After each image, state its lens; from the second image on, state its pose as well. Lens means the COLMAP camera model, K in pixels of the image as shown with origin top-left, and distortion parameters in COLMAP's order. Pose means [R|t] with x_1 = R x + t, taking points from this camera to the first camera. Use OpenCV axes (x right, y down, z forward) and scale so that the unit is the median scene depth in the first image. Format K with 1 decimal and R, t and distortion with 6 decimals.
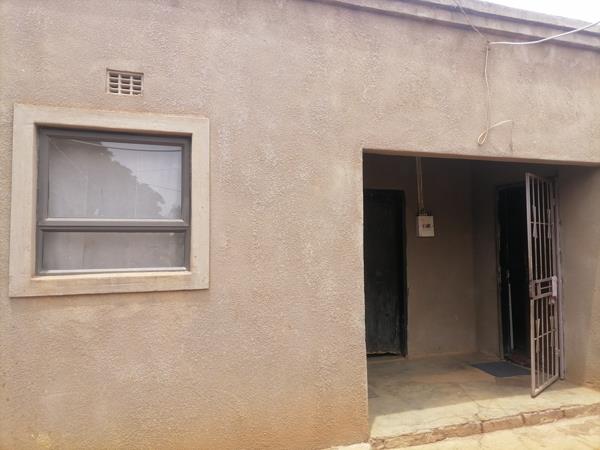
lens RADIAL K [[453.9, 0, 300.0], [0, 453.9, 225.0], [0, 0, 1]] dist [0.046047, -0.038152]
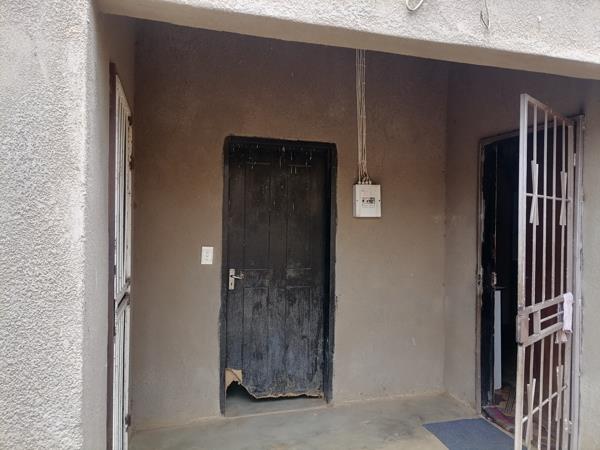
lens RADIAL K [[453.9, 0, 300.0], [0, 453.9, 225.0], [0, 0, 1]] dist [0.046047, -0.038152]
pose [[0.999347, 0.021765, -0.028859, 0.243202], [-0.020254, 0.998459, 0.051664, 0.006526], [0.029939, -0.051046, 0.998247, 0.438166]]
